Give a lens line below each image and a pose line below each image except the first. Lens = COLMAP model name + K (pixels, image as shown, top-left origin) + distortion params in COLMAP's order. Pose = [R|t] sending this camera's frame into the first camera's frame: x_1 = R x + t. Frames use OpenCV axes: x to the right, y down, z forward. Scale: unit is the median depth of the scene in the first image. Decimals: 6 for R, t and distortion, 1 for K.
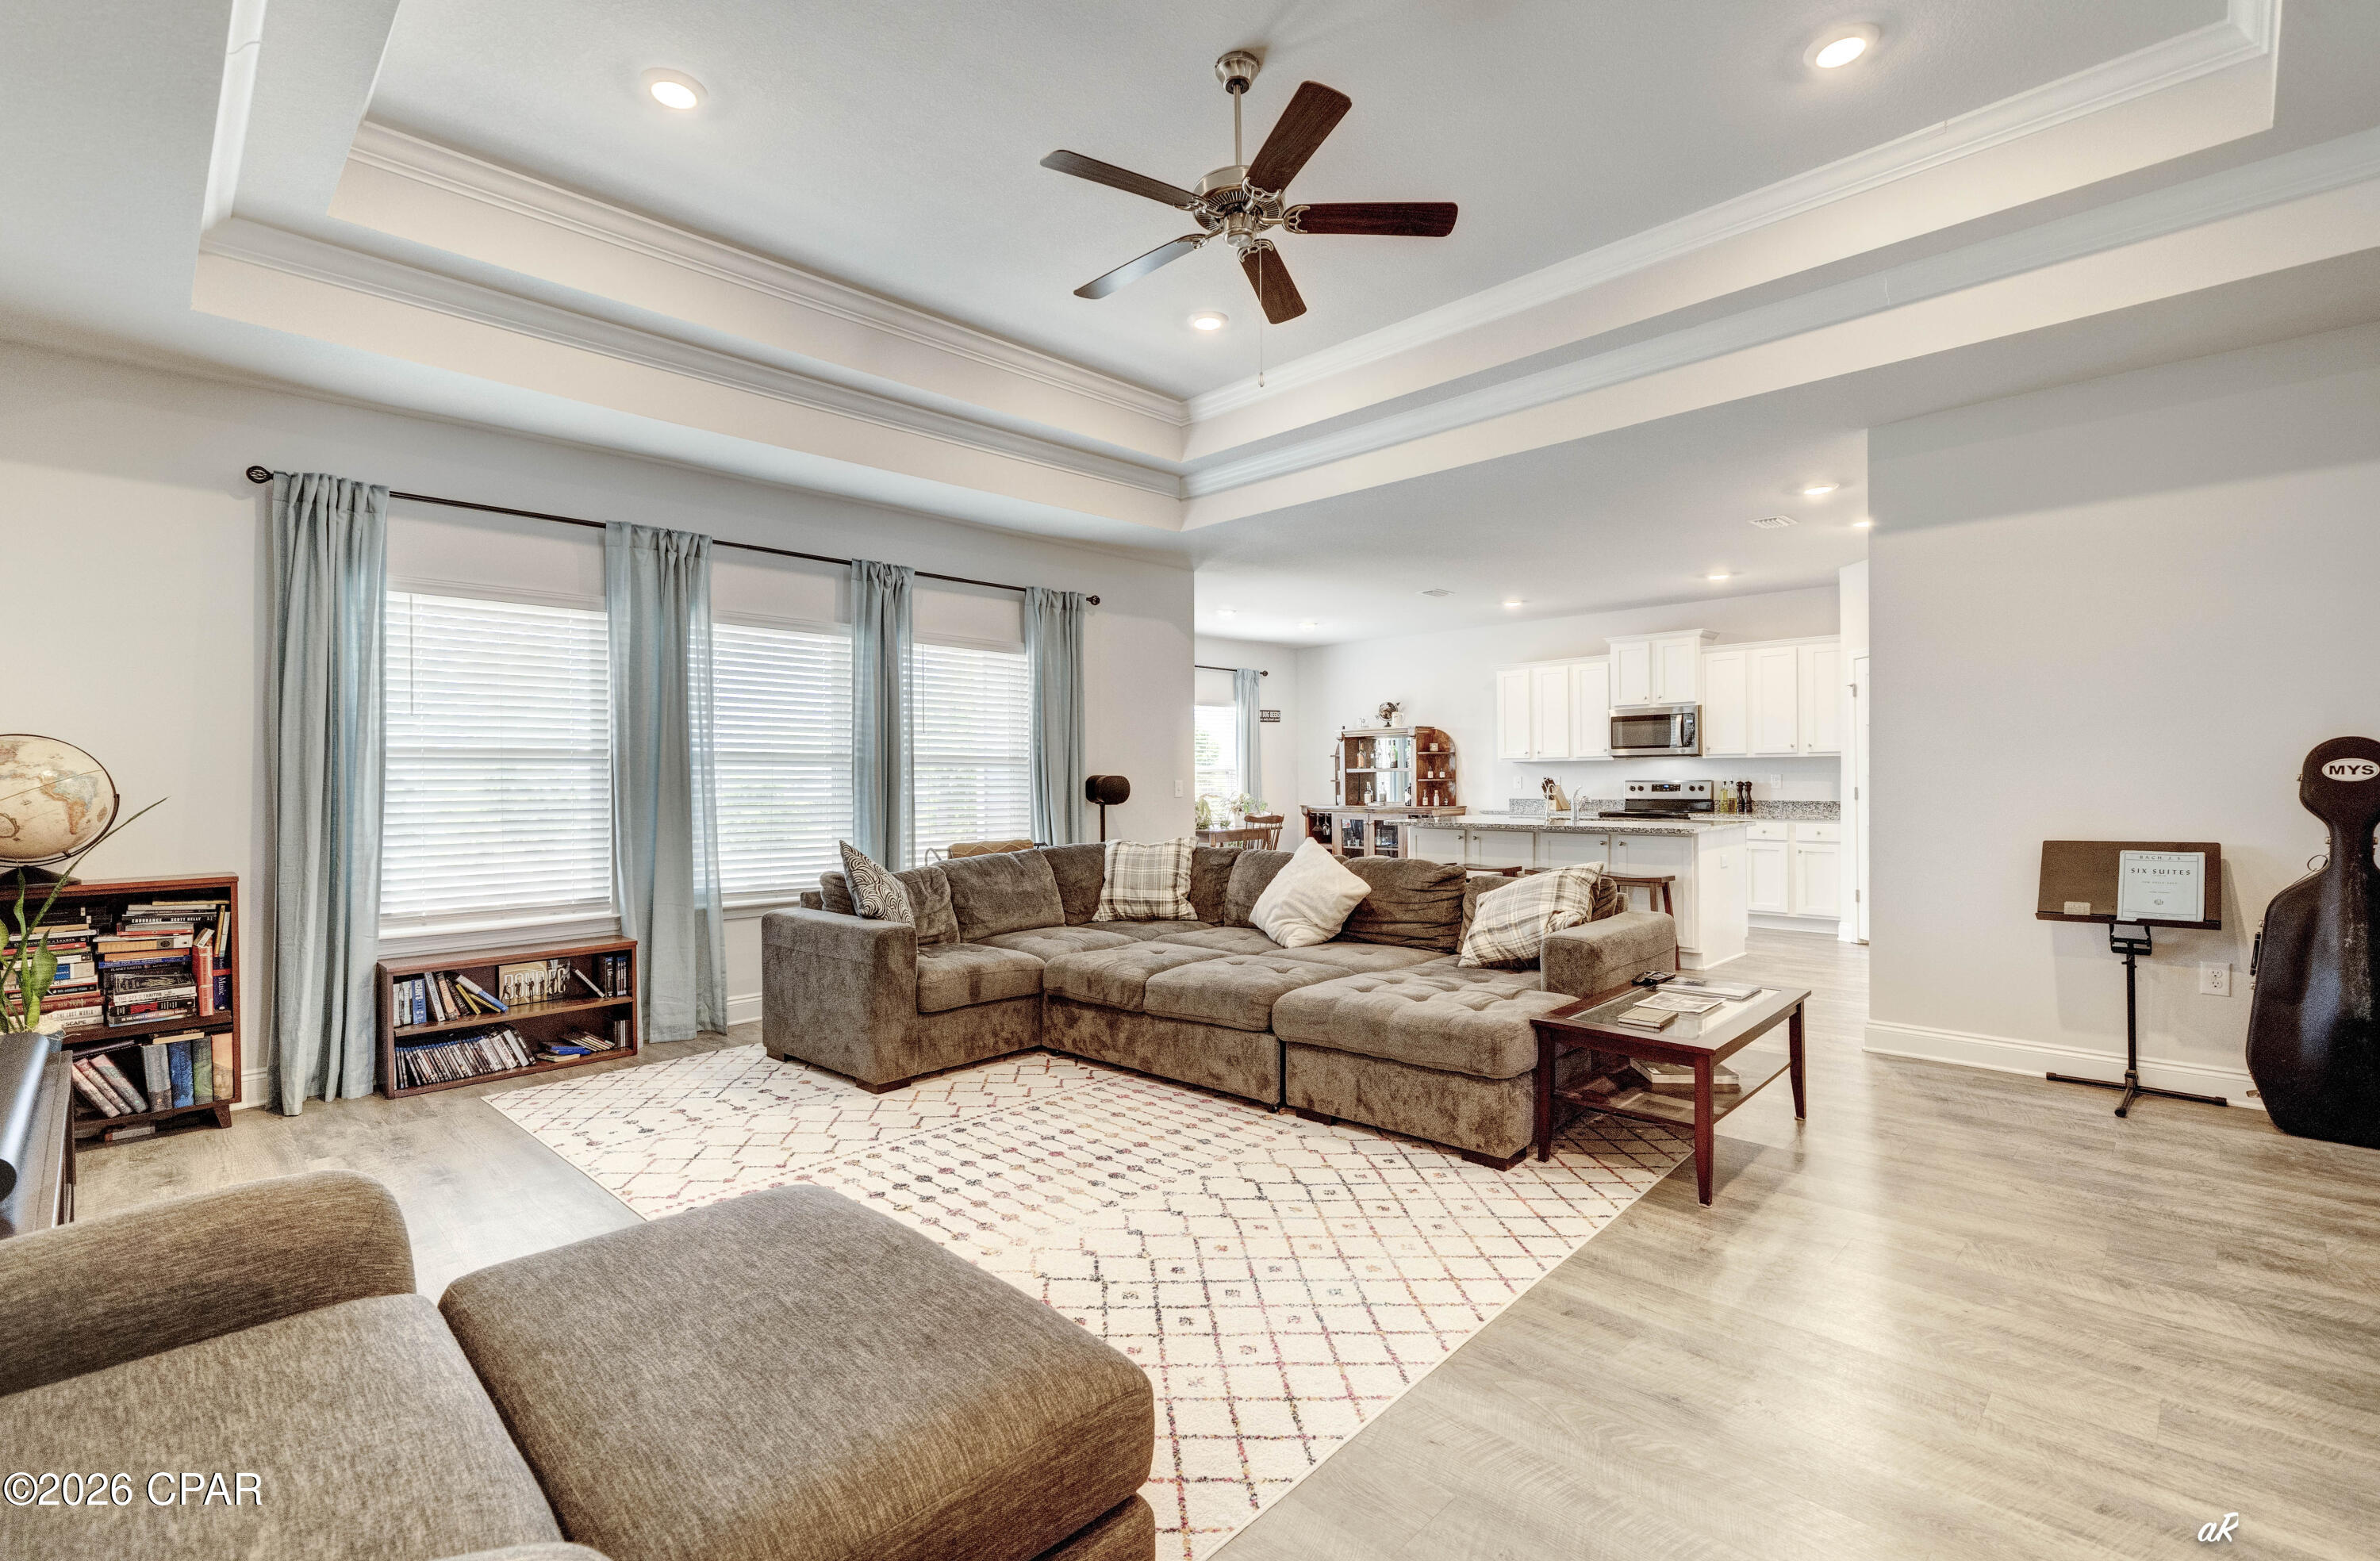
lens RADIAL K [[1053.2, 0, 1205.6], [0, 1053.2, 782.0], [0, 0, 1]] dist [-0.000242, -0.000069]
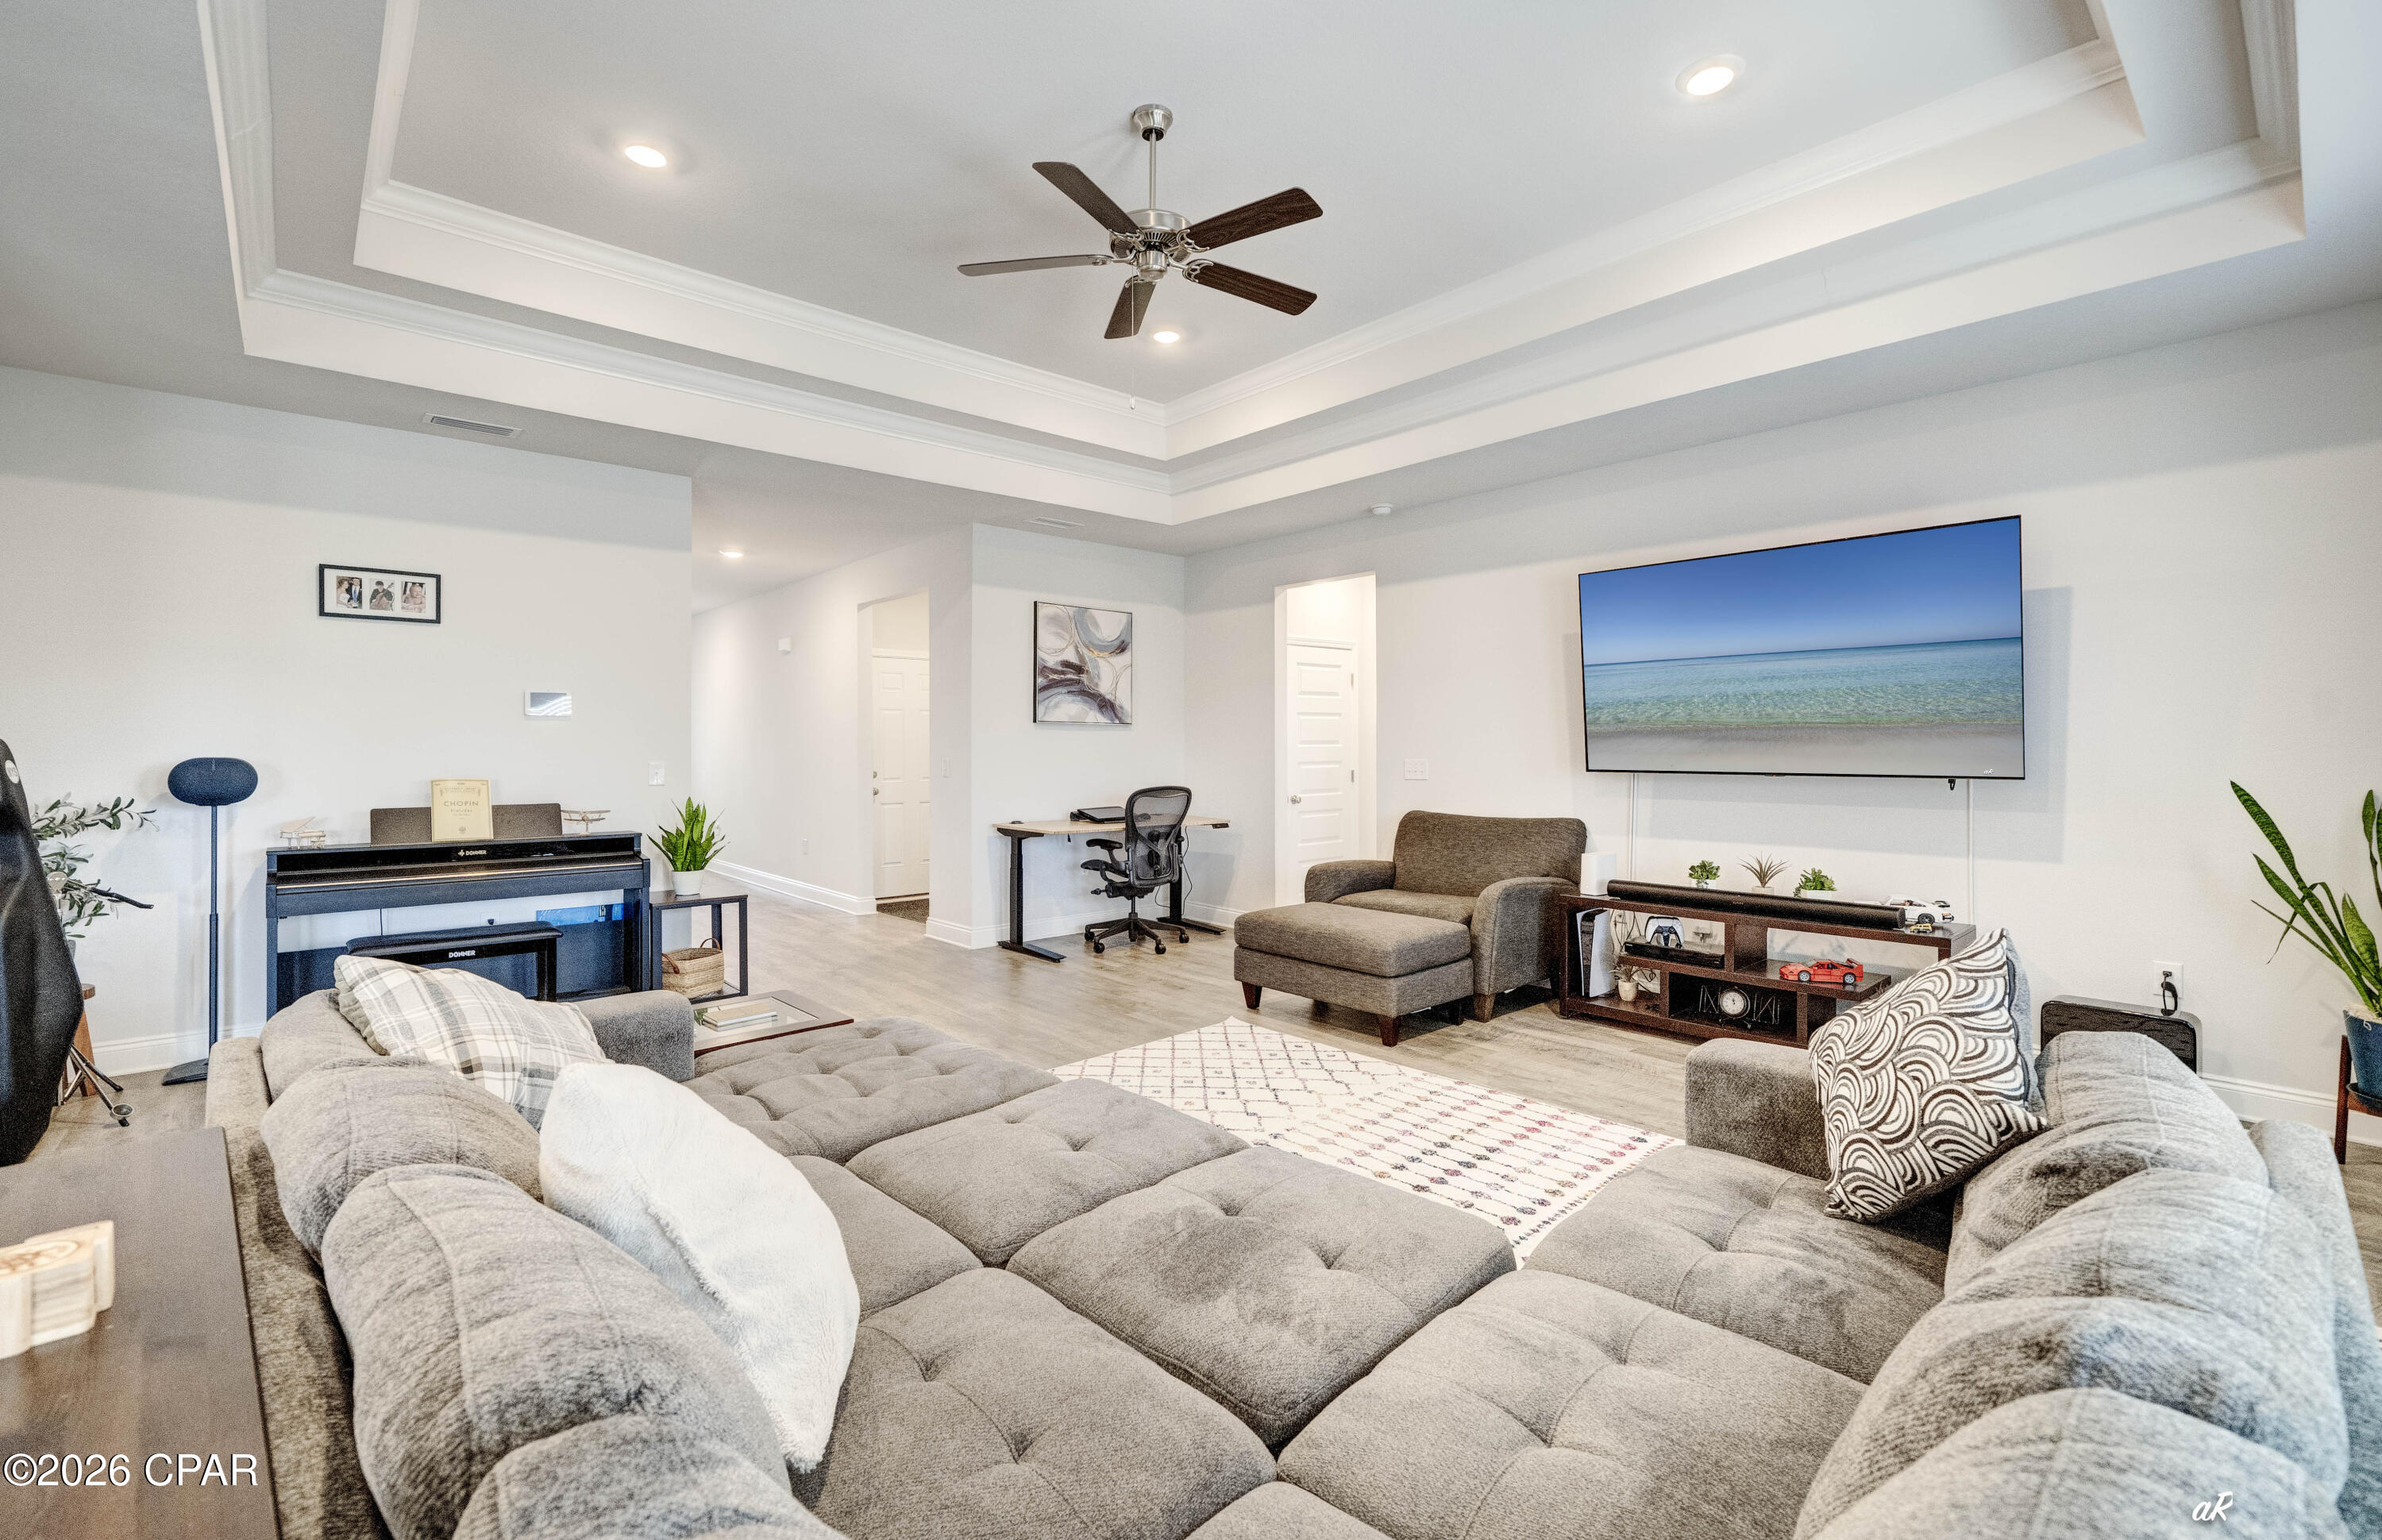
lens RADIAL K [[1010.1, 0, 1166.6], [0, 1010.1, 753.8], [0, 0, 1]] dist [-0.005002, -0.000141]
pose [[-0.993333, 0.009805, 0.114861, -0.073962], [0.010659, 0.999920, 0.006827, -0.019380], [-0.114785, 0.008005, -0.993358, 1.516951]]
